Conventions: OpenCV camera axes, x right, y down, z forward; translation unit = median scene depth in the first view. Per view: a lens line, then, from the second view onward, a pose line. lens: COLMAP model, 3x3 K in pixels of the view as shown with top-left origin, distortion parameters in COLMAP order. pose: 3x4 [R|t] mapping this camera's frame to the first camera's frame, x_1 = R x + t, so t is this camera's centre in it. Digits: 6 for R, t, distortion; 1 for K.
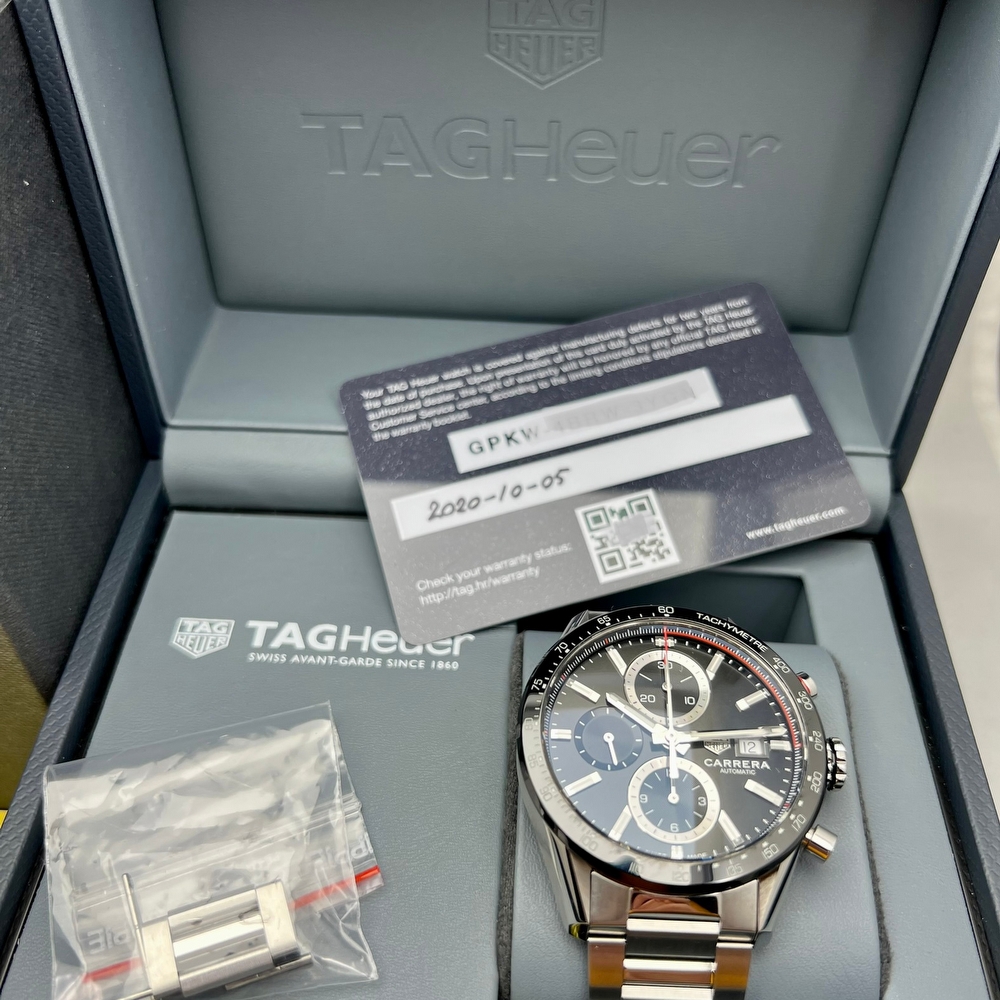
lens RADIAL K [[1085.0, 0, 500.0], [0, 1085.0, 500.0], [0, 0, 1]] dist [0.108152, -0.406482]
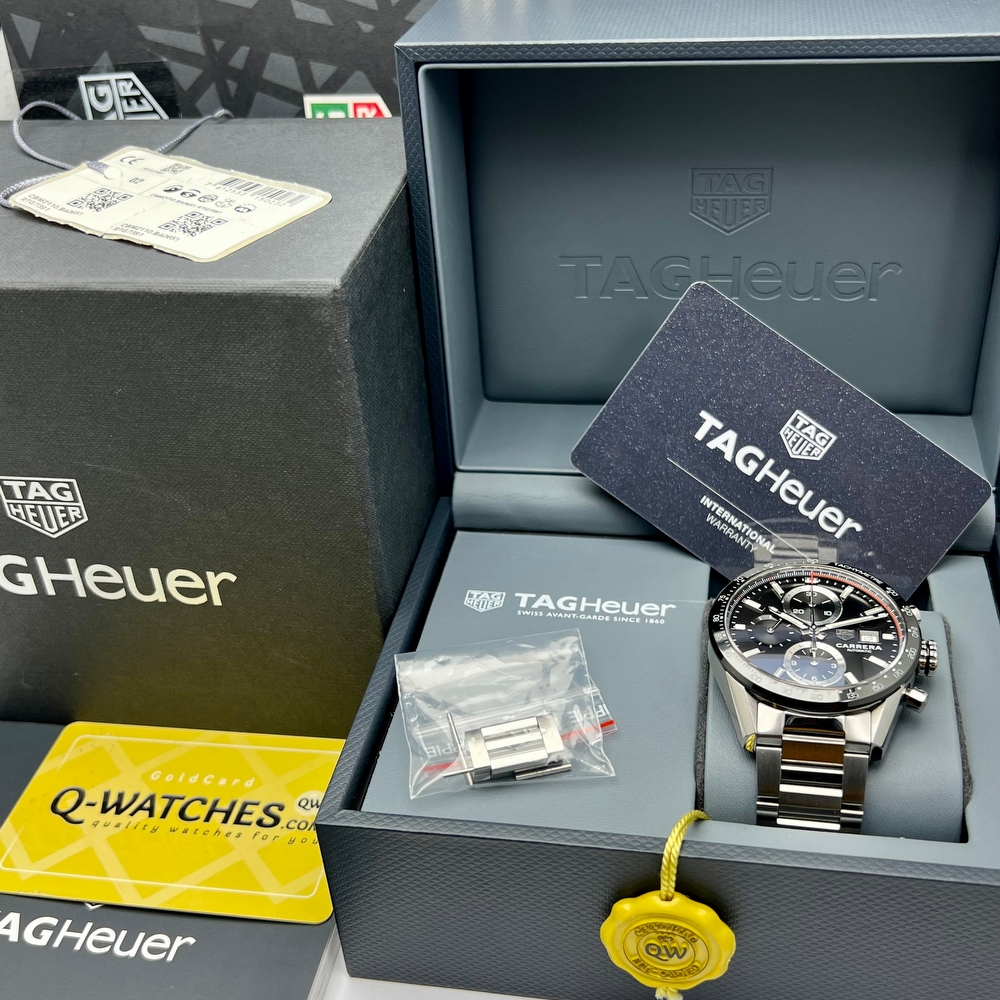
lens RADIAL K [[1191.9, 0, 500.0], [0, 1191.9, 500.0], [0, 0, 1]] dist [0.223391, -0.838588]
pose [[0.988655, 0.010605, -0.149830, -0.018230], [-0.038025, 0.982683, -0.181351, 0.286049], [0.145312, 0.184991, 0.971938, -0.565294]]
